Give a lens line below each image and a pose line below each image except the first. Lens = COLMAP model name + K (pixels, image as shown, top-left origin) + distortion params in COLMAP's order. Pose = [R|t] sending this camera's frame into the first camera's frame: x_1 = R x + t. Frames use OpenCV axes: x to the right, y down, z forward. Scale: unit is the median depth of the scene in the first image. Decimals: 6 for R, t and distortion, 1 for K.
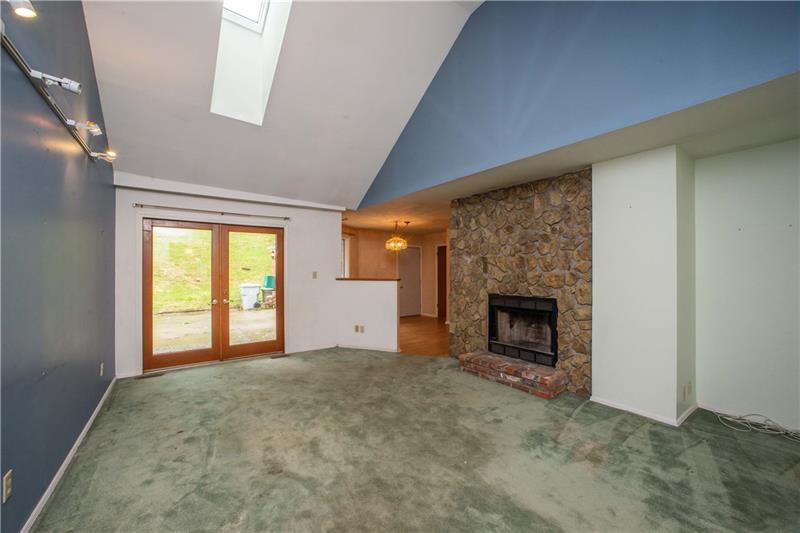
lens RADIAL K [[329.4, 0, 397.2], [0, 329.4, 269.7], [0, 0, 1]] dist [-0.000773, 0.000627]
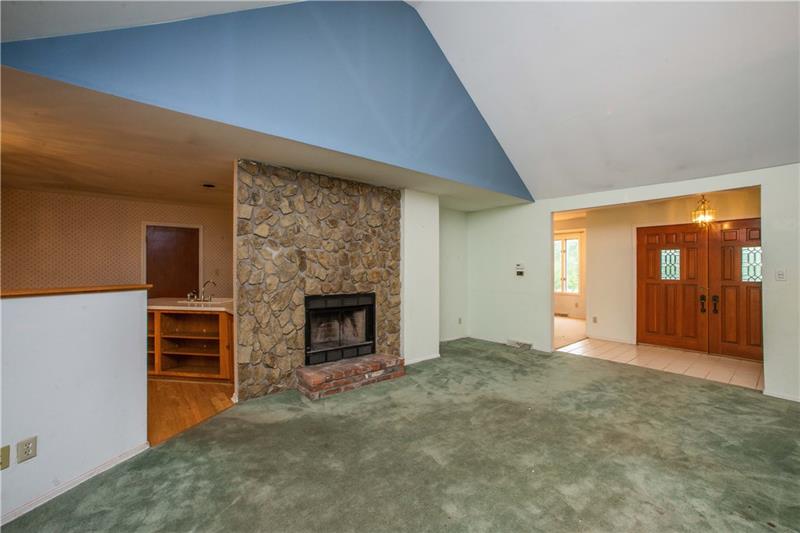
lens RADIAL K [[329.4, 0, 397.2], [0, 329.4, 269.7], [0, 0, 1]] dist [-0.000773, 0.000627]
pose [[-0.037856, -0.000420, 0.999283, -0.598575], [-0.003659, 0.999993, 0.000282, 0.007112], [-0.999276, -0.003646, -0.037858, 0.871911]]
